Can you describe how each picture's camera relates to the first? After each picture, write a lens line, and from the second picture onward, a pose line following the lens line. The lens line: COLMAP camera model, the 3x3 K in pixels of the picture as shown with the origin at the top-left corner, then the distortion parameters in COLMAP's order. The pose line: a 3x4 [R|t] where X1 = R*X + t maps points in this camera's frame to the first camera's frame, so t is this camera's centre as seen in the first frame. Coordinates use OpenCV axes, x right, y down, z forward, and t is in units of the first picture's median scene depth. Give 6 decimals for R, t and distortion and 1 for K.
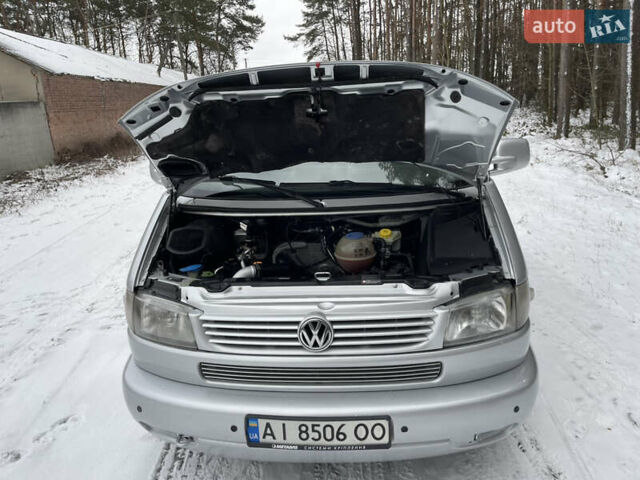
lens RADIAL K [[483.8, 0, 320.9], [0, 483.8, 234.9], [0, 0, 1]] dist [0.094774, -0.127532]
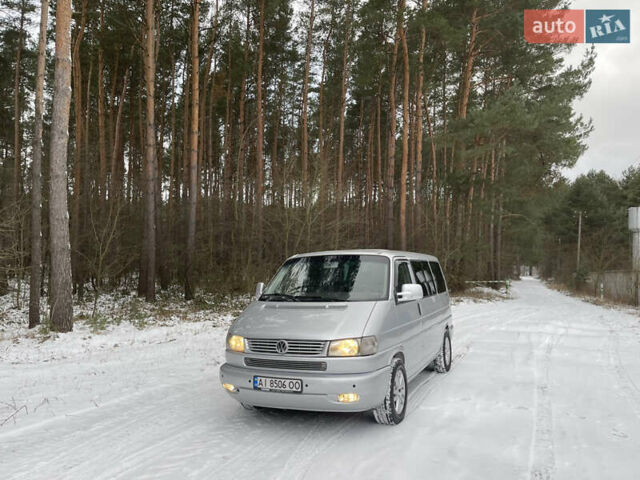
lens RADIAL K [[473.9, 0, 324.1], [0, 473.9, 243.5], [0, 0, 1]] dist [0.067928, -0.099566]
pose [[0.942222, 0.002149, -0.334983, 0.161625], [-0.108728, 0.947804, -0.299742, 0.063182], [0.316854, 0.318845, 0.893276, -0.214936]]
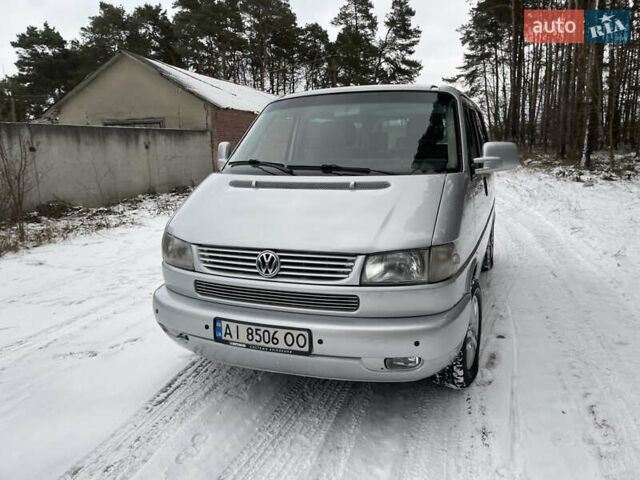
lens RADIAL K [[489.7, 0, 328.9], [0, 489.7, 232.8], [0, 0, 1]] dist [0.012973, -0.006784]
pose [[0.956176, 0.079713, -0.281732, 0.078753], [-0.102333, 0.992526, -0.066487, 0.028471], [0.274327, 0.092403, 0.957187, -0.038841]]
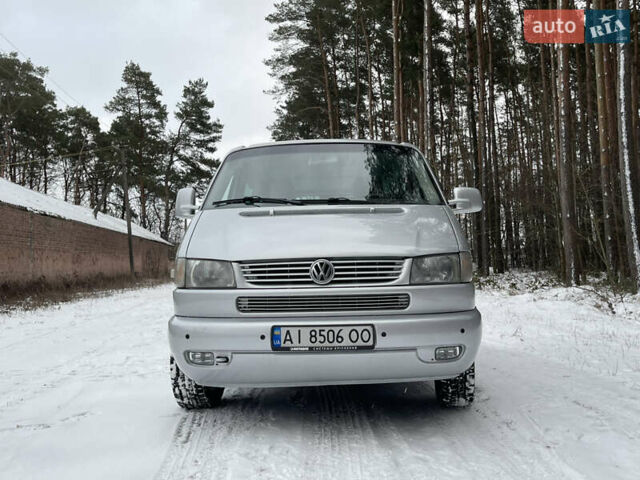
lens RADIAL K [[654.1, 0, 336.2], [0, 654.1, 240.3], [0, 0, 1]] dist [0.034781, -0.022914]
pose [[0.997287, 0.026746, 0.068577, -0.015689], [-0.004634, 0.952616, -0.304139, 0.105402], [-0.073462, 0.302996, 0.950156, -0.130566]]
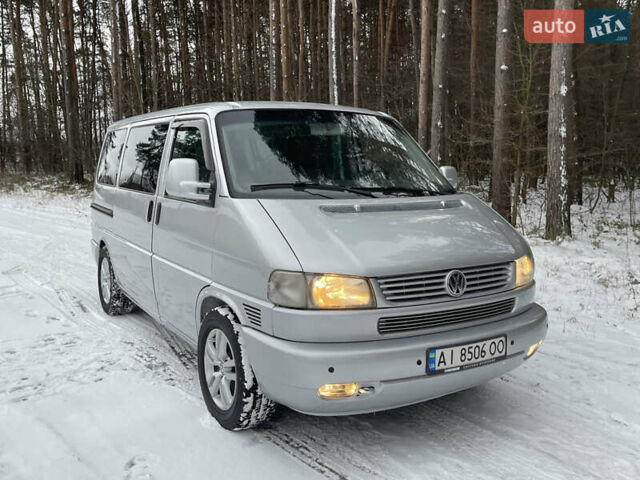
lens RADIAL K [[611.0, 0, 326.8], [0, 611.0, 229.3], [0, 0, 1]] dist [0.055280, -0.002168]
pose [[0.809021, -0.014924, 0.587591, -0.196235], [0.113779, 0.984746, -0.131645, 0.035843], [-0.576663, 0.173359, 0.798378, -0.028482]]
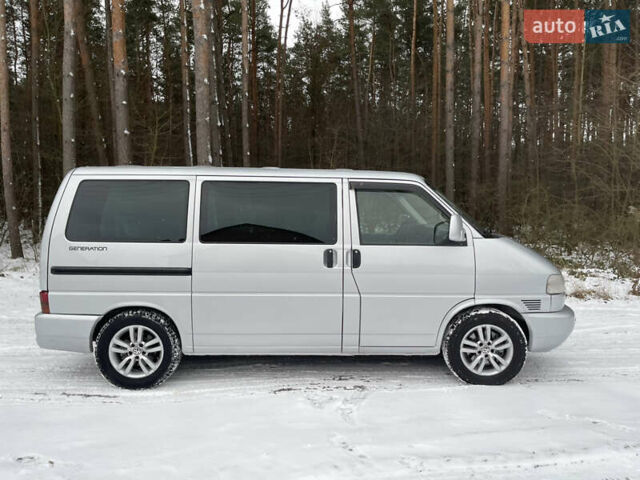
lens RADIAL K [[473.9, 0, 324.1], [0, 473.9, 243.5], [0, 0, 1]] dist [0.067928, -0.099566]
pose [[-0.086252, -0.027943, 0.995881, -0.394928], [0.255948, 0.965435, 0.049256, -0.066804], [-0.962835, 0.259142, -0.076119, 0.362727]]
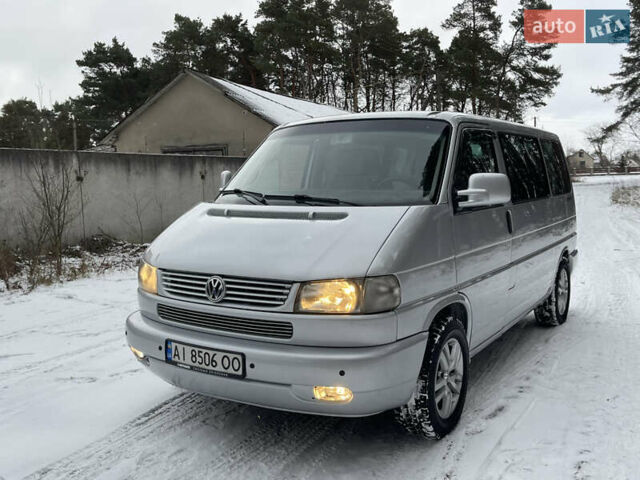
lens RADIAL K [[615.2, 0, 318.1], [0, 615.2, 239.9], [0, 0, 1]] dist [0.013591, 0.025040]
pose [[0.879583, 0.082491, -0.468538, 0.158665], [-0.152200, 0.981886, -0.112851, 0.032743], [0.450742, 0.170574, 0.876206, -0.064549]]
